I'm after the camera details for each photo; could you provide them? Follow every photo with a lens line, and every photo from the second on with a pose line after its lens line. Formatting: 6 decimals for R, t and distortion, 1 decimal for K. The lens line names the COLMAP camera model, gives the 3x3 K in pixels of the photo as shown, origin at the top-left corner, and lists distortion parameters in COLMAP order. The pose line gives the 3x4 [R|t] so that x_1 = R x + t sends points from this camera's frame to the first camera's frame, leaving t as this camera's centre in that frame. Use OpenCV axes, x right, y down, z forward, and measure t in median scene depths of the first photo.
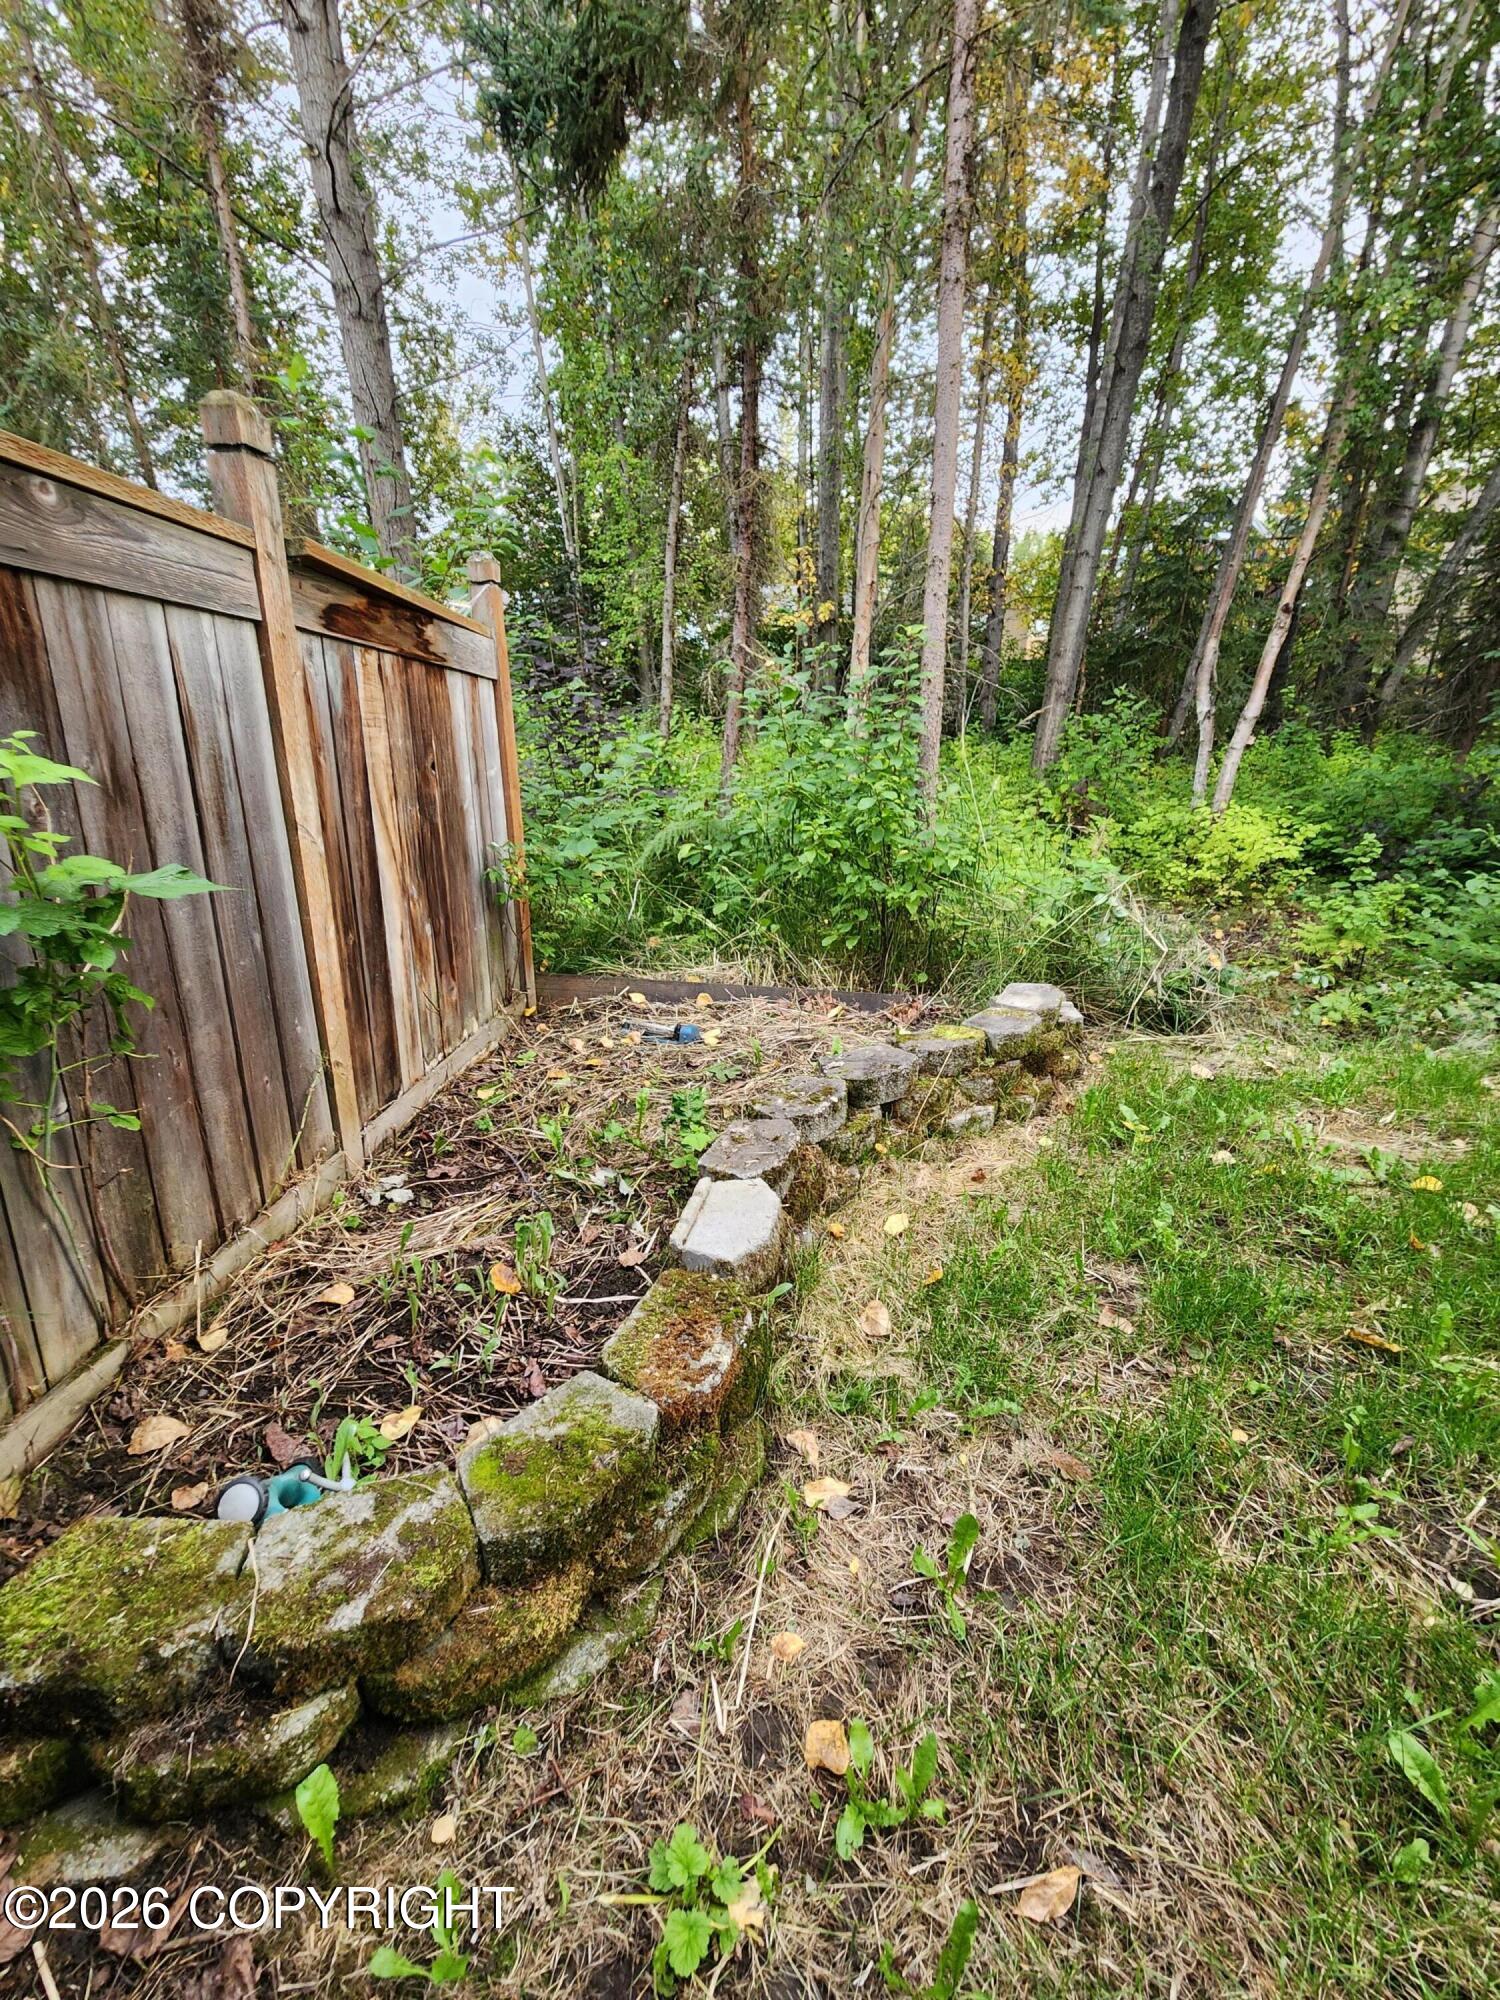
lens RADIAL K [[820.5, 0, 731.0], [0, 820.5, 1003.6], [0, 0, 1]] dist [-0.002845, -0.000180]
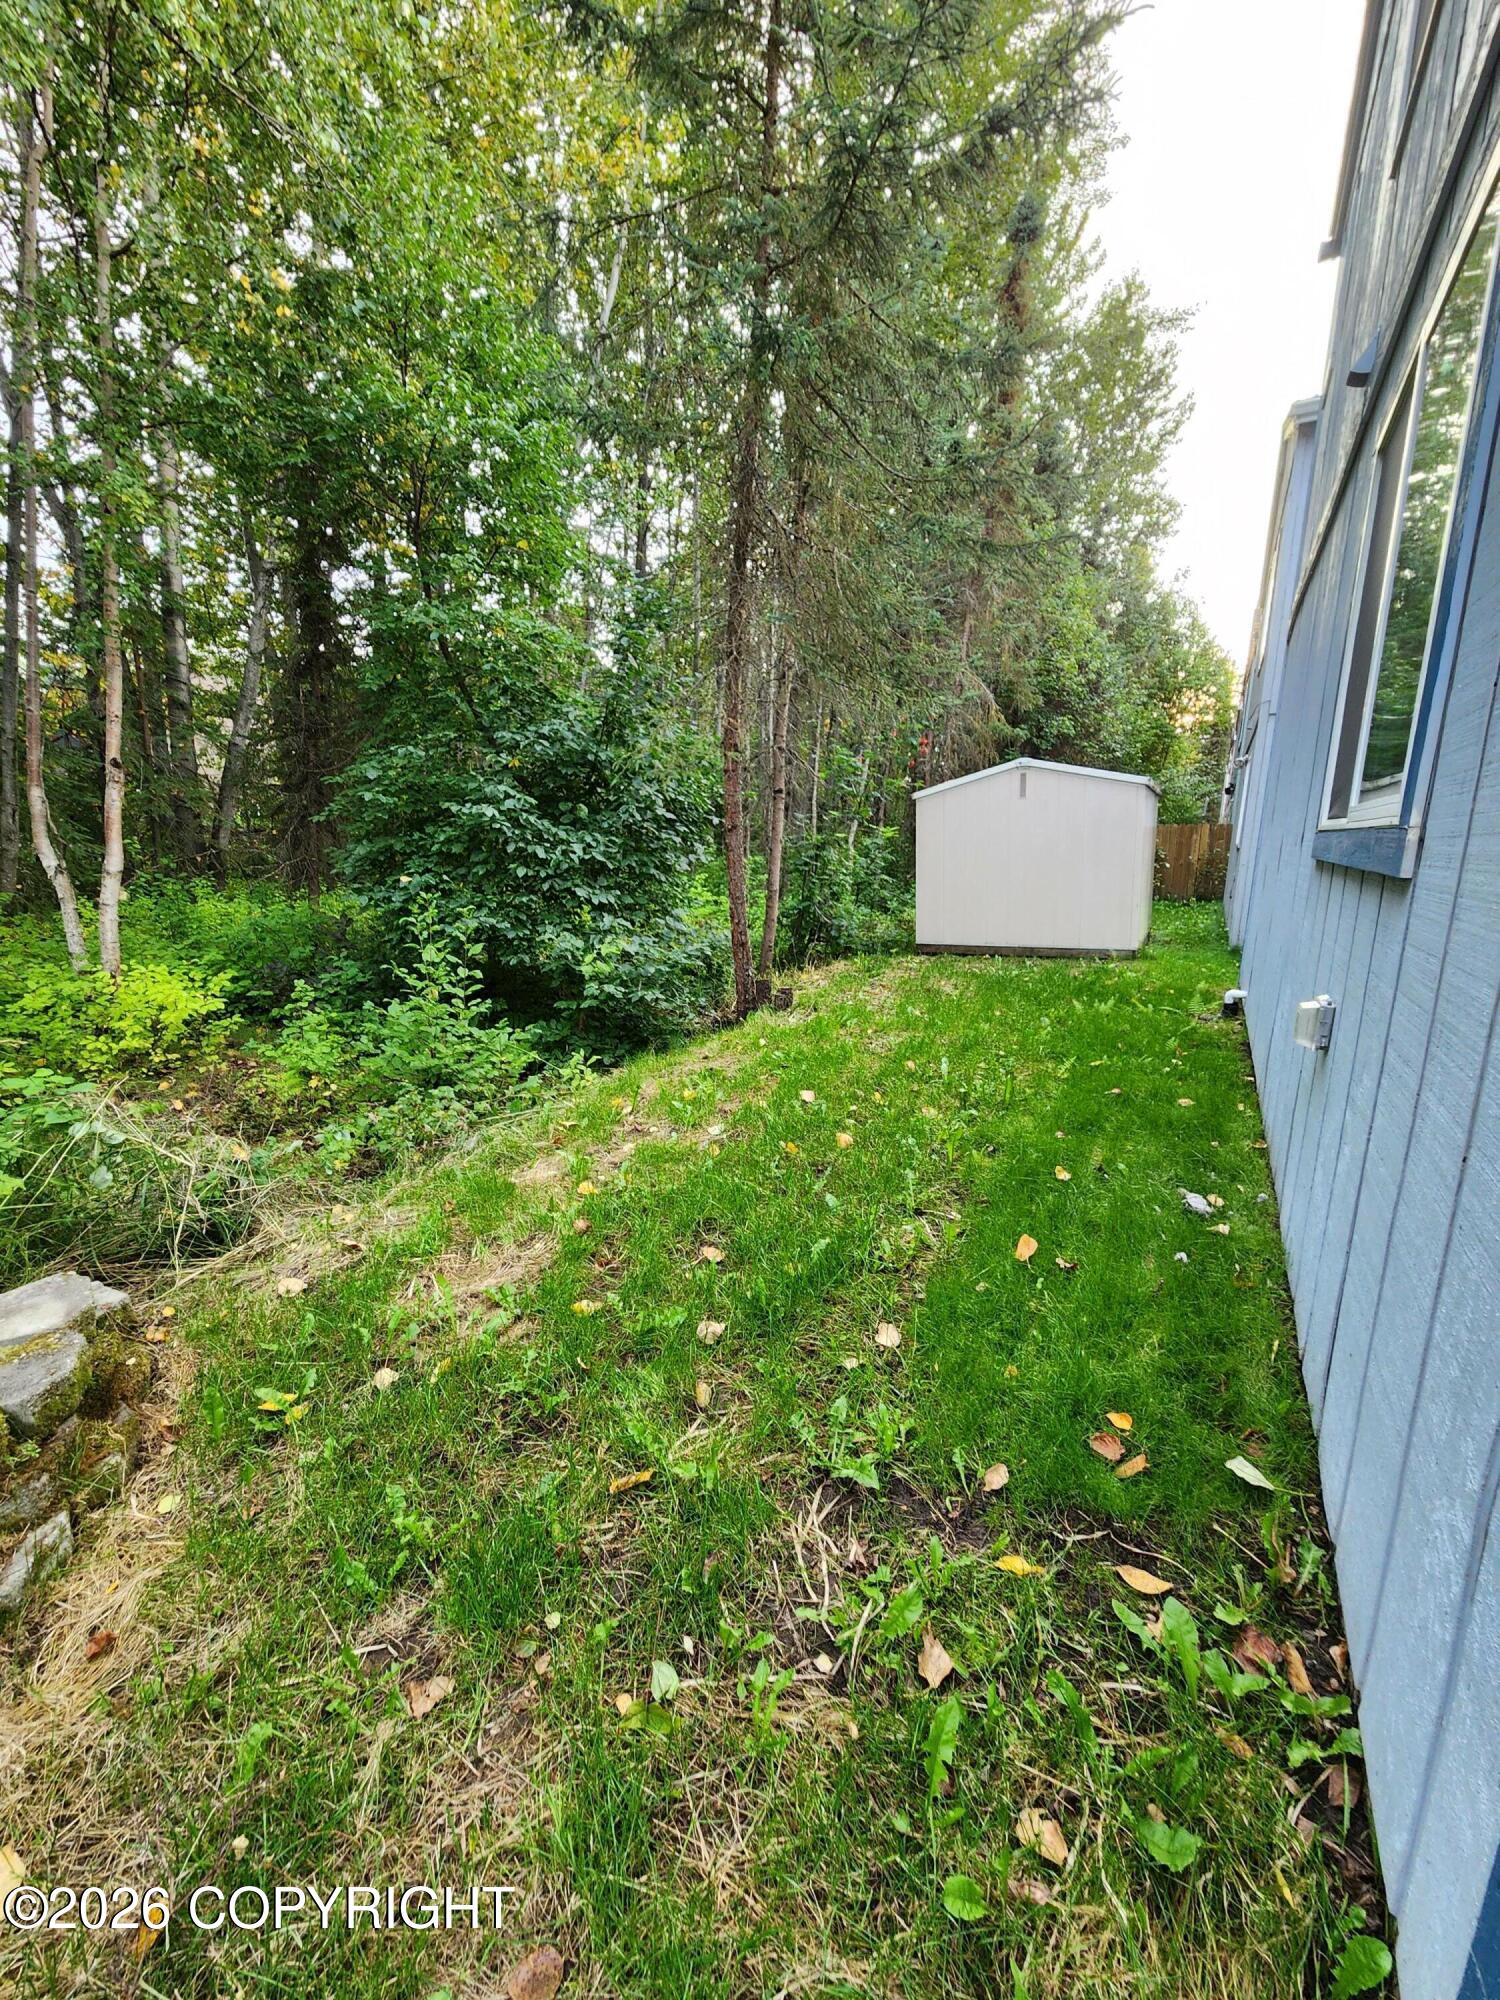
lens RADIAL K [[820.5, 0, 741.4], [0, 820.5, 1002.0], [0, 0, 1]] dist [-0.002845, -0.000180]
pose [[0.344039, -0.169199, 0.923585, -0.004915], [0.318993, 0.946188, 0.054513, -0.044548], [-0.883108, 0.275863, 0.379499, 0.080437]]
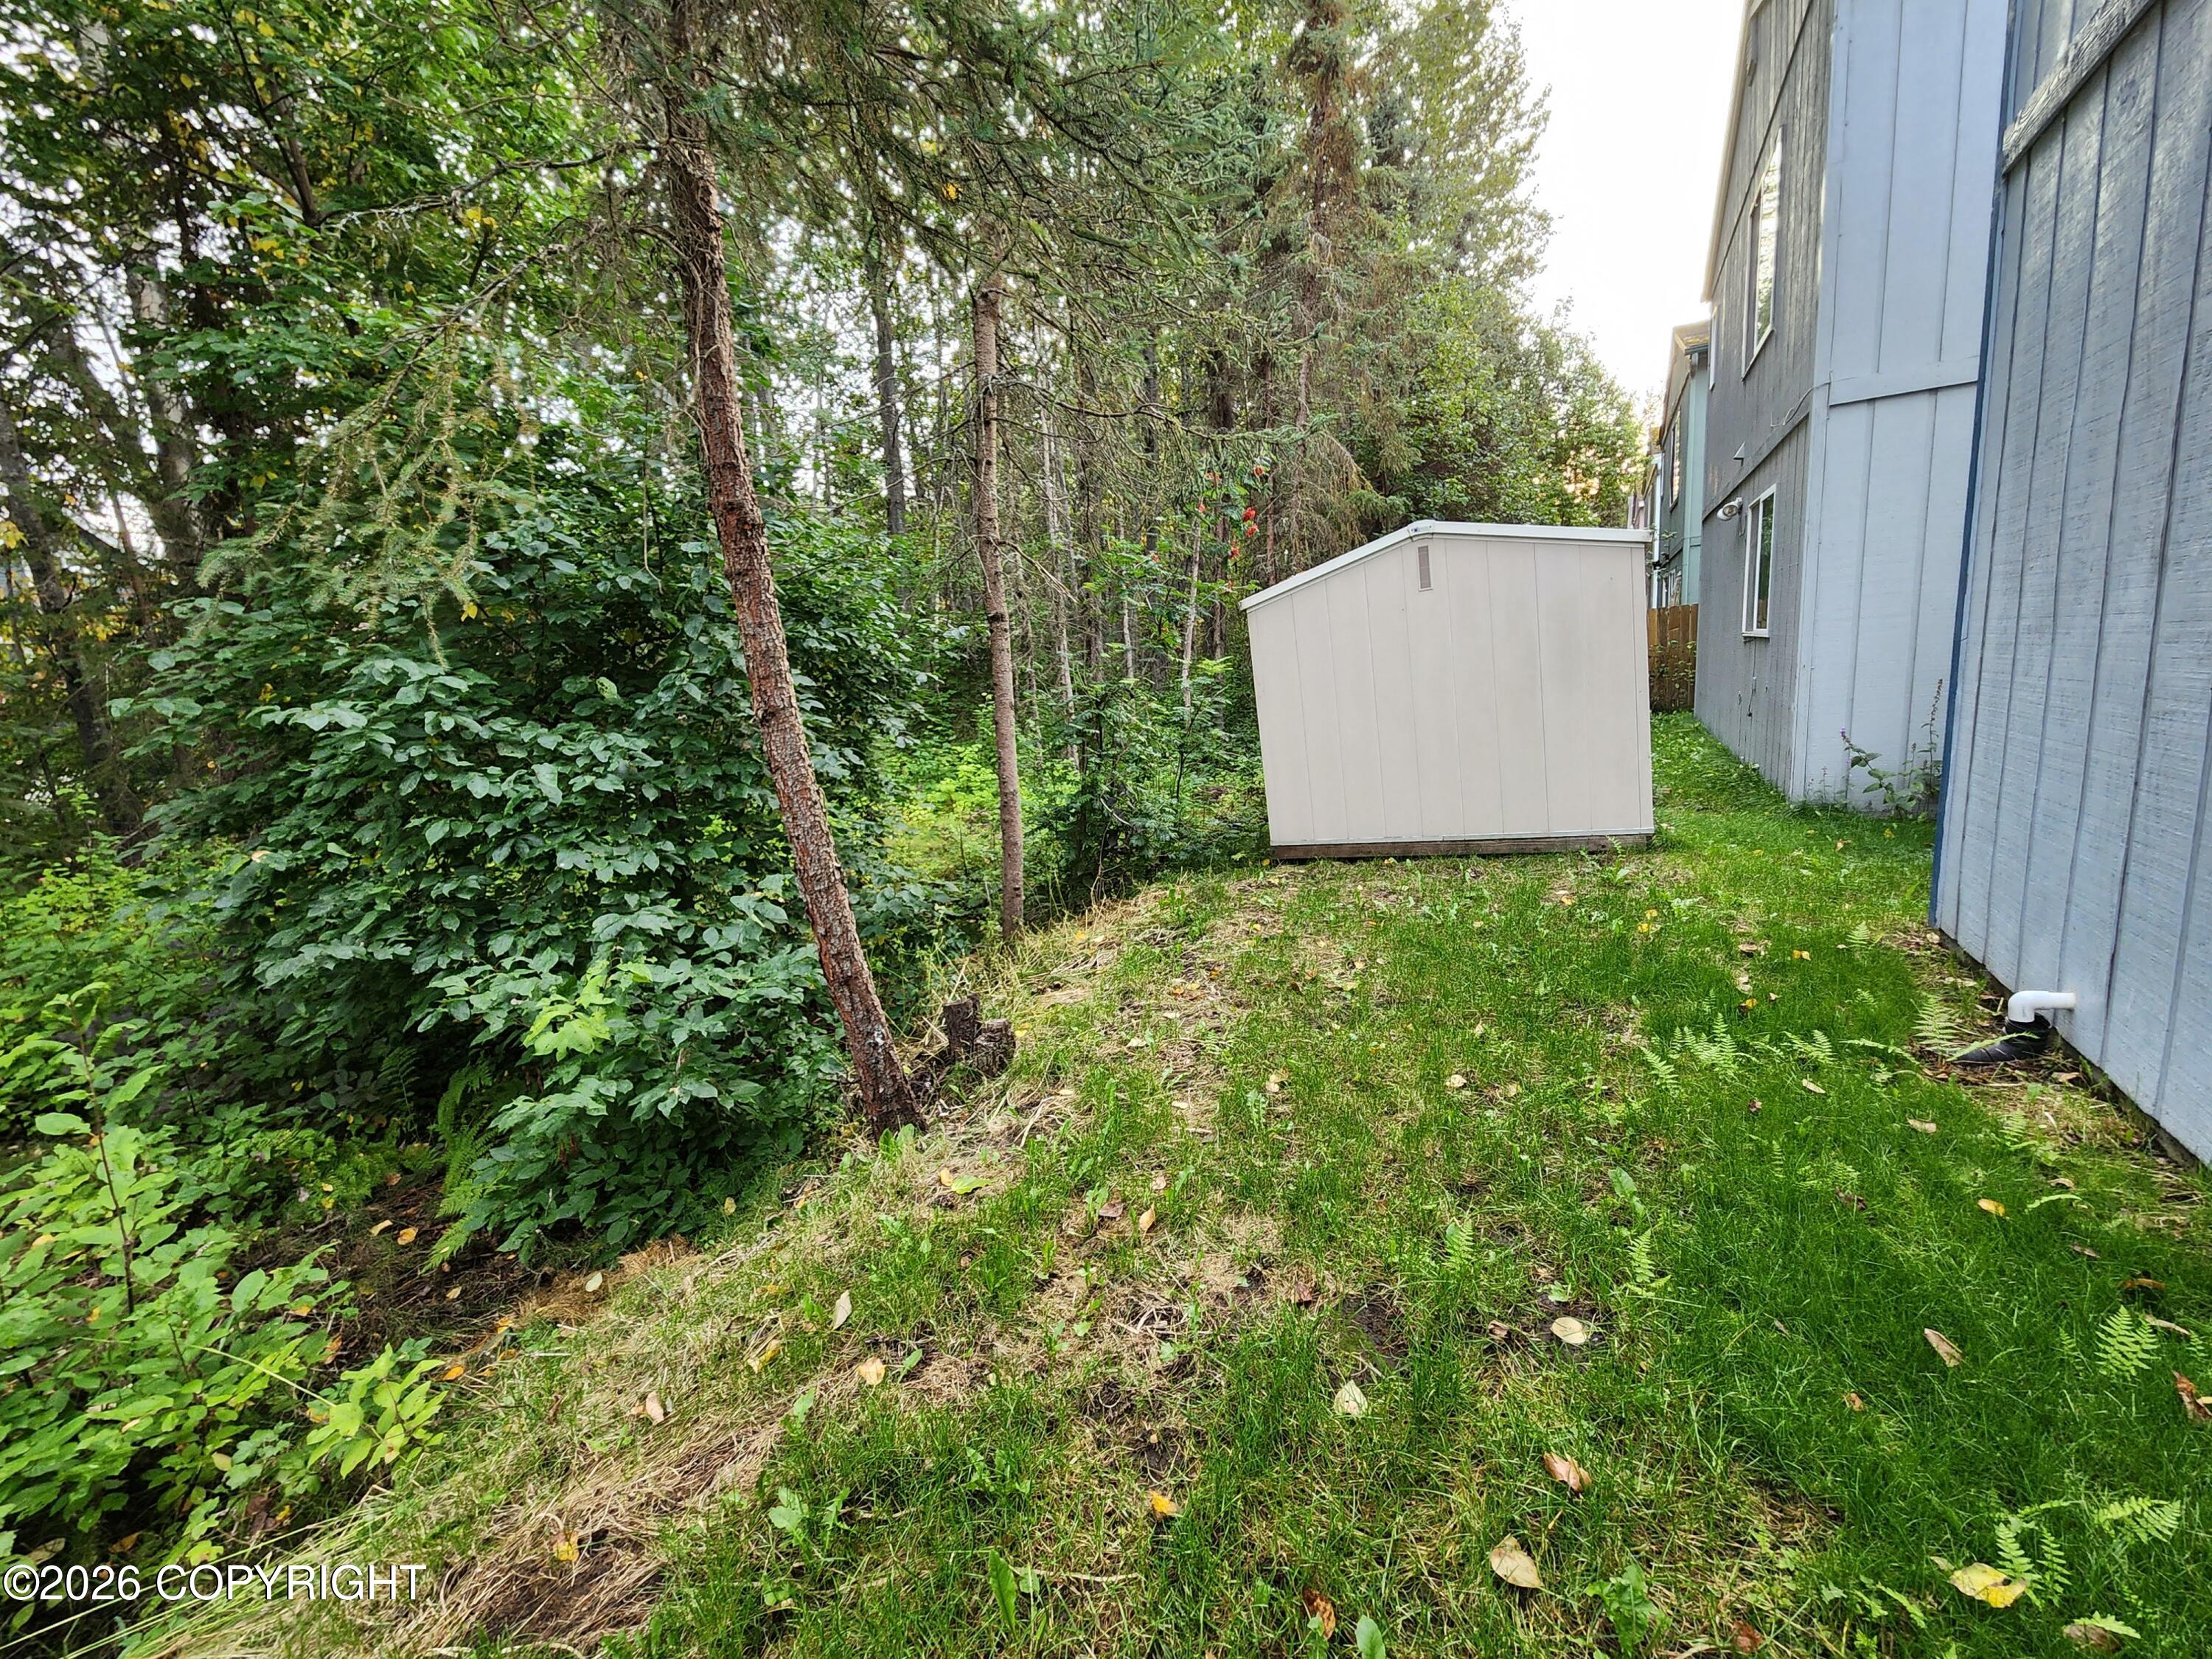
lens RADIAL K [[907.4, 0, 1106.5], [0, 907.4, 843.5], [0, 0, 1]] dist [-0.002845, -0.000180]
pose [[0.320309, -0.189119, 0.928244, 0.533379], [0.409615, 0.911182, 0.044297, -0.084962], [-0.854177, 0.366034, 0.369326, 0.123089]]
